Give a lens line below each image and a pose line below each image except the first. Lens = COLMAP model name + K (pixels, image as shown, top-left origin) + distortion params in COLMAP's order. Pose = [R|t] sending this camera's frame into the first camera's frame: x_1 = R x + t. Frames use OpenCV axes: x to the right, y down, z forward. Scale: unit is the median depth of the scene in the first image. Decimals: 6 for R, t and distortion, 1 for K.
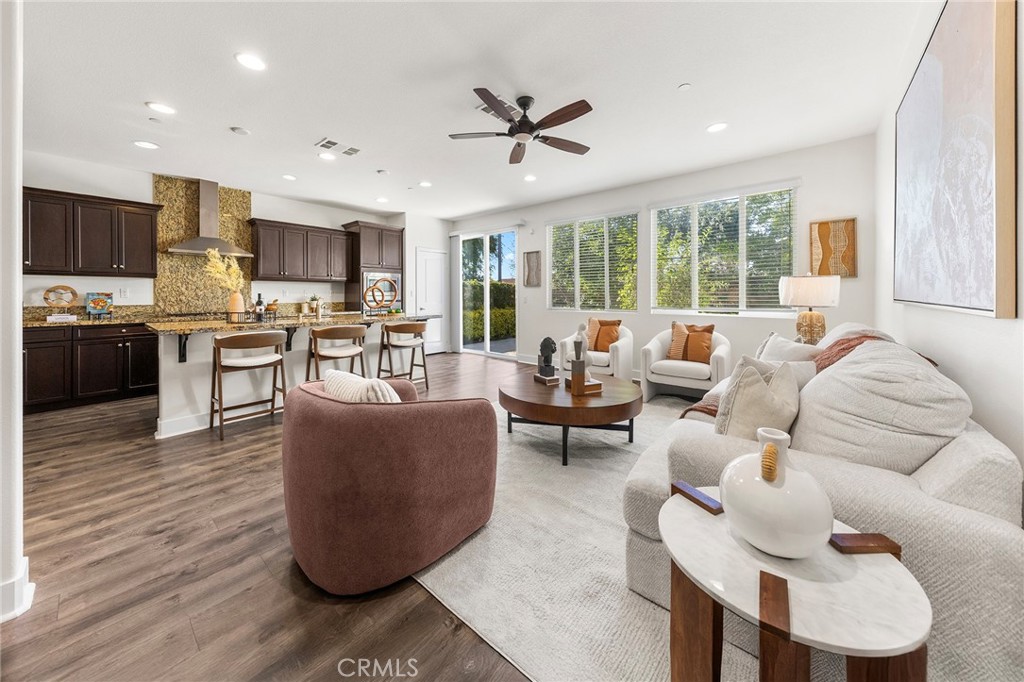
lens RADIAL K [[356.9, 0, 513.8], [0, 356.9, 297.5], [0, 0, 1]] dist [-0.017369, -0.000130]
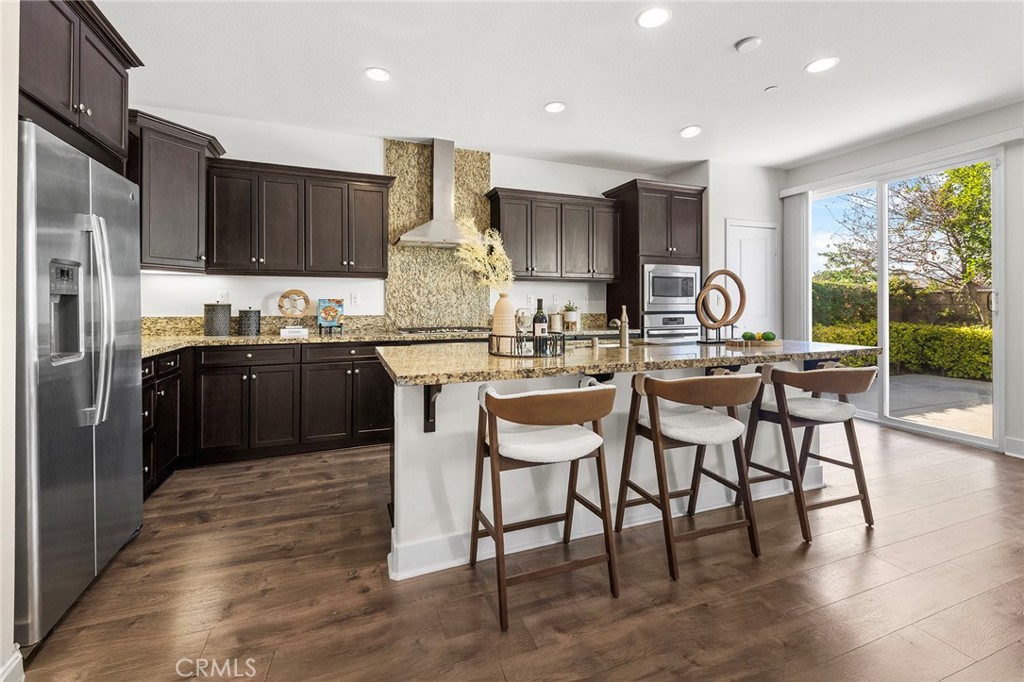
lens RADIAL K [[444.3, 0, 511.8], [0, 444.3, 303.0], [0, 0, 1]] dist [-0.031154, 0.000036]
pose [[0.872152, 0.001792, -0.489232, -0.353450], [-0.004690, 0.999978, -0.004699, -0.001974], [0.489213, 0.006393, 0.872141, 0.333245]]
